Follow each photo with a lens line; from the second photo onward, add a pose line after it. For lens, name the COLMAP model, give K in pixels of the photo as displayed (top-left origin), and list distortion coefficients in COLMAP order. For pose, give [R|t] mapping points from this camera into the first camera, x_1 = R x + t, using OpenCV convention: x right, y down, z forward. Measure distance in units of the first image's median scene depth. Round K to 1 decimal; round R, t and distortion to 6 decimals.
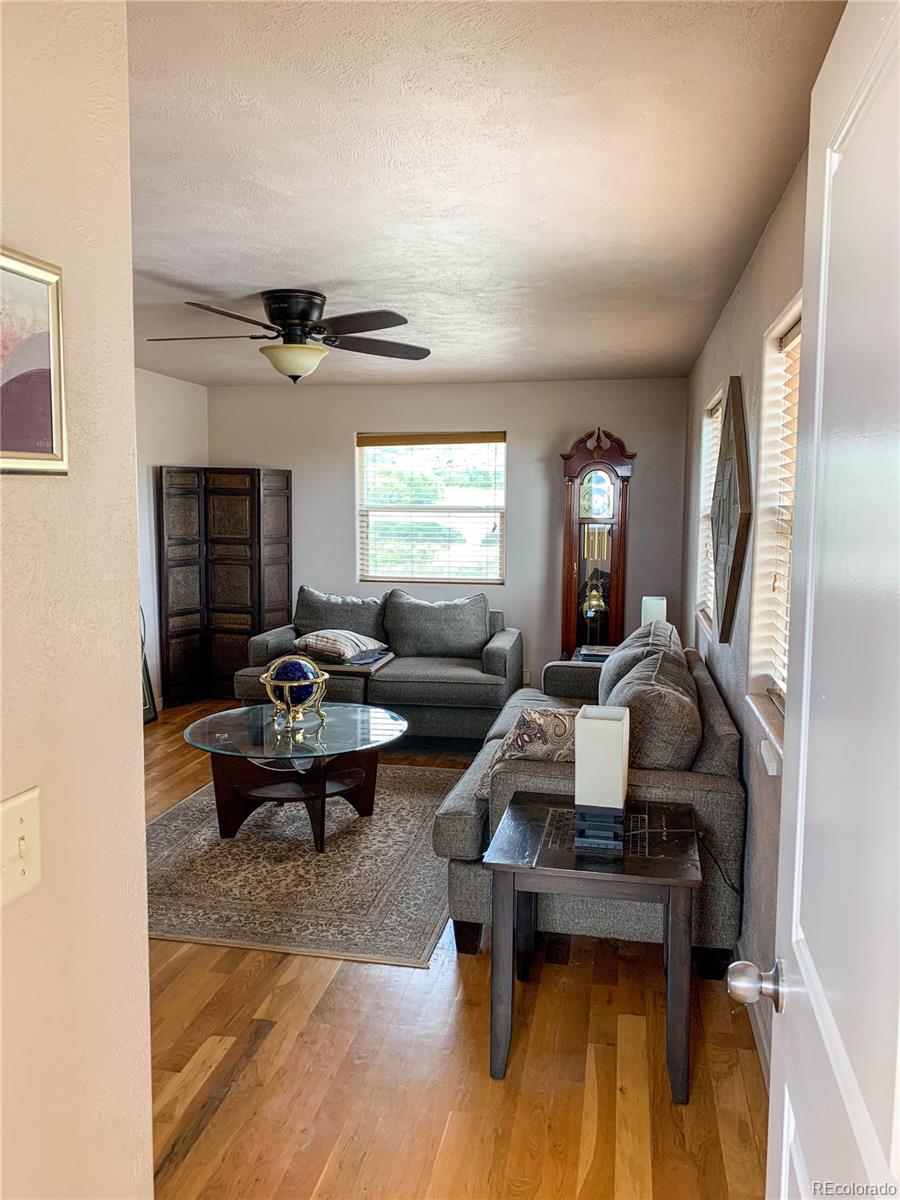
lens RADIAL K [[906.6, 0, 450.0], [0, 906.6, 600.0], [0, 0, 1]] dist [-0.002131, -0.003479]
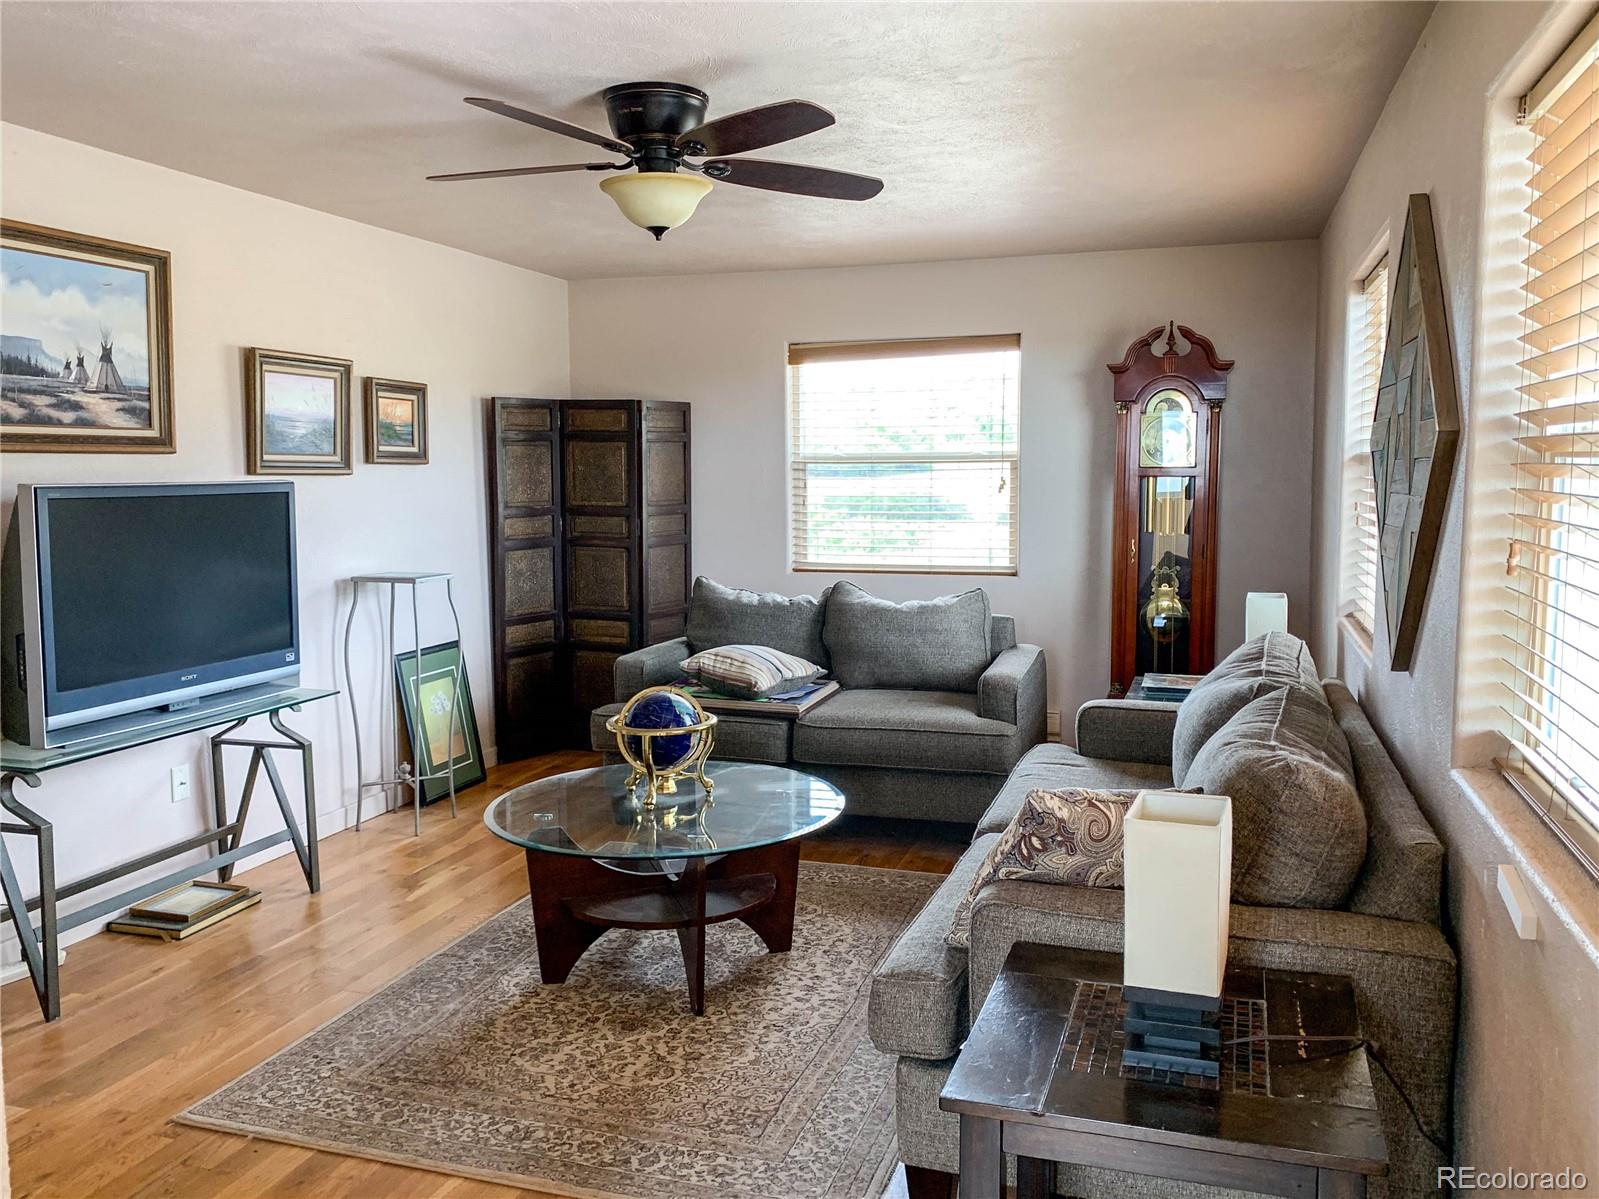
lens RADIAL K [[1293.7, 0, 803.5], [0, 1293.7, 590.2], [0, 0, 1]] dist [-0.003333, -0.009262]
pose [[0.993323, -0.001117, -0.115364, 0.024614], [-0.000114, 0.999943, -0.010662, 0.005324], [0.115370, 0.010604, 0.993266, 0.144446]]
